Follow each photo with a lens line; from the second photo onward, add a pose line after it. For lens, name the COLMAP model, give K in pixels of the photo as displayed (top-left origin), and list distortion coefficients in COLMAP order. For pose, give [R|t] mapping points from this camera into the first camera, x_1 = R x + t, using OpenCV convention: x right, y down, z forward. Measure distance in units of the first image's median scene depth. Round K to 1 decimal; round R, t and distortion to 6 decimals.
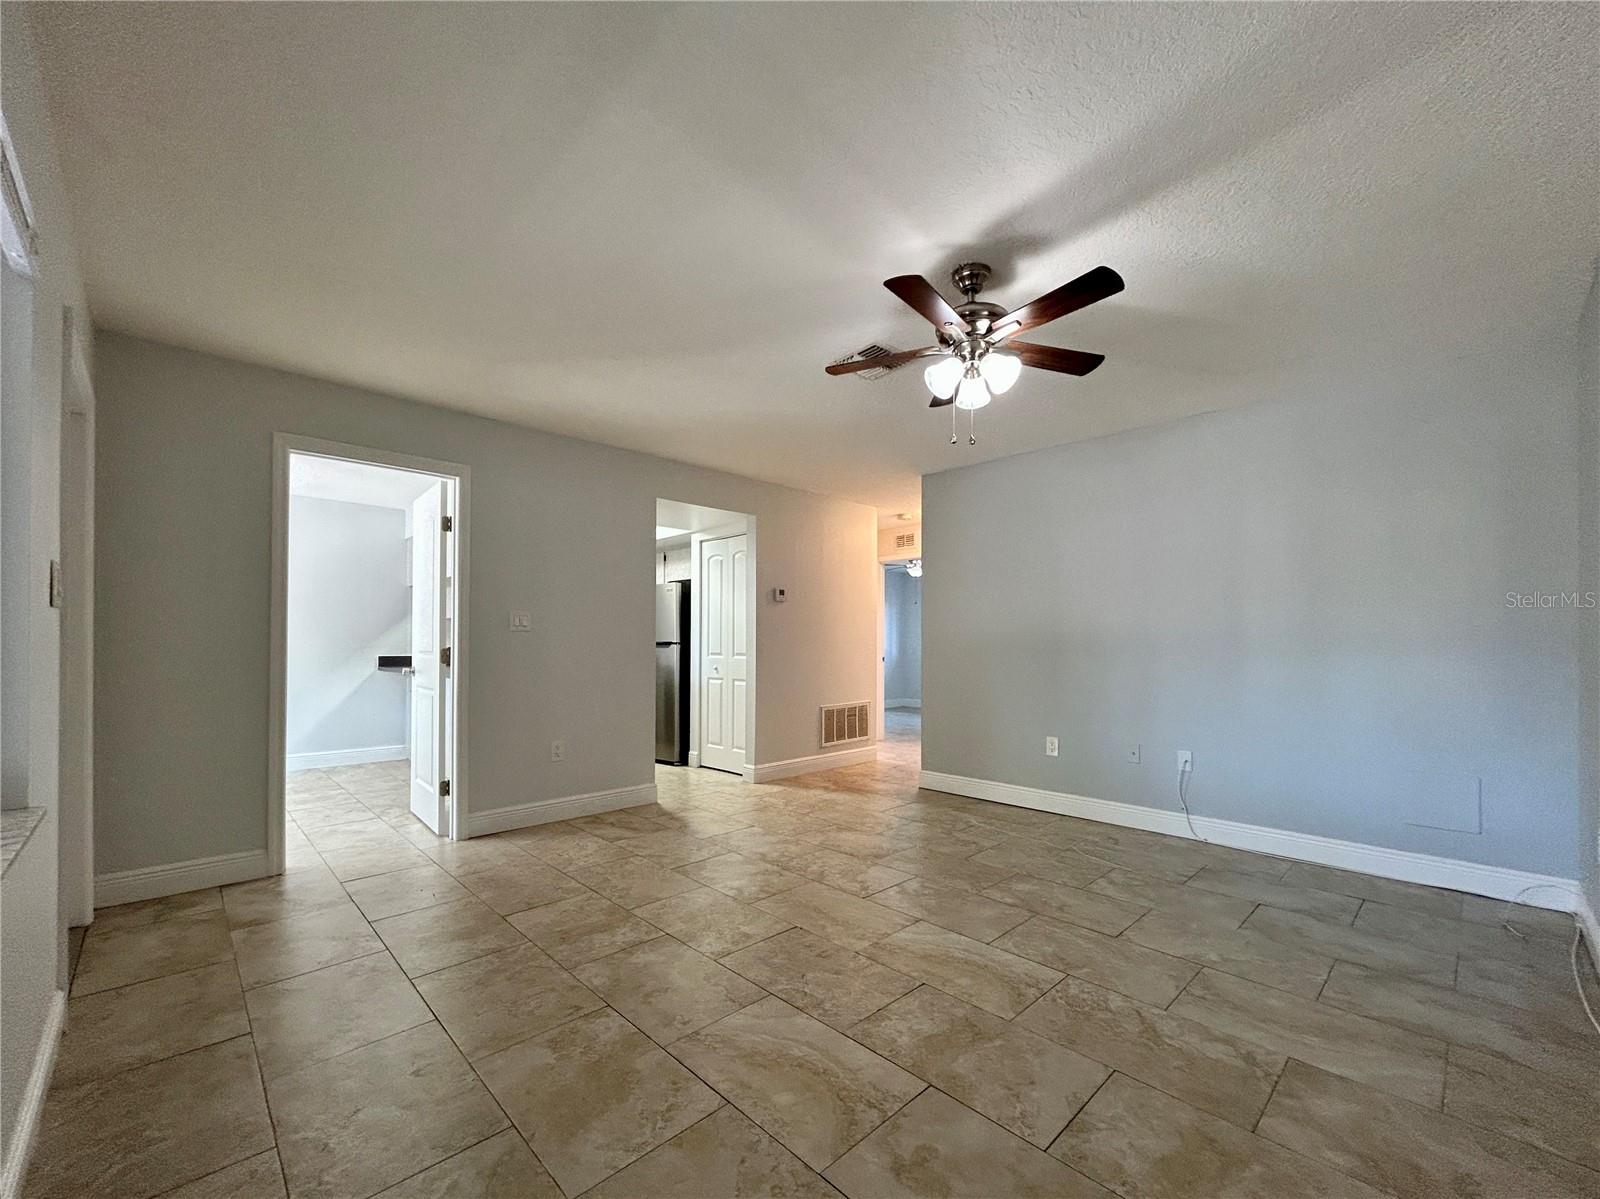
lens RADIAL K [[644.9, 0, 776.9], [0, 644.9, 629.5], [0, 0, 1]] dist [0.000829, 0.000201]
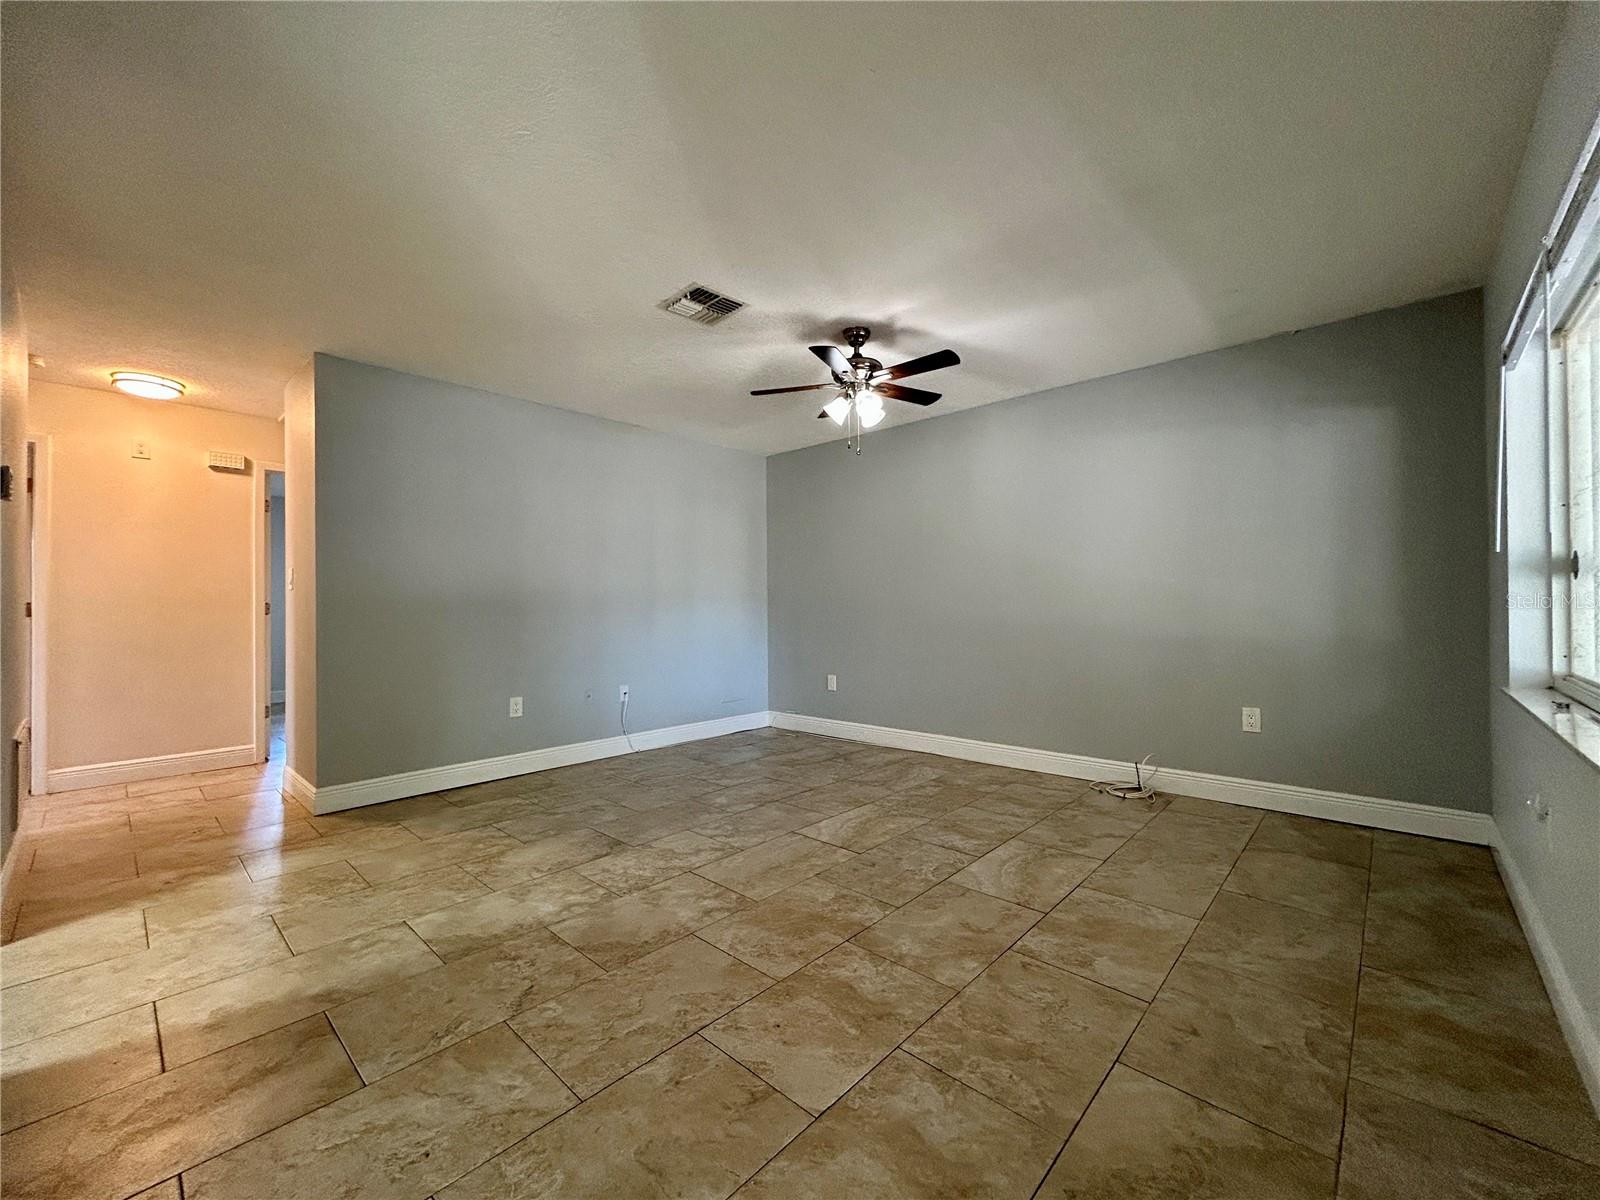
lens RADIAL K [[651.9, 0, 800.0], [0, 651.9, 600.0], [0, 0, 1]] dist [-0.001475, 0.000054]
pose [[-0.073134, 0.009417, 0.997278, -0.926411], [-0.013301, 0.999857, -0.010417, 0.039728], [-0.997233, -0.014027, -0.072999, 1.038666]]
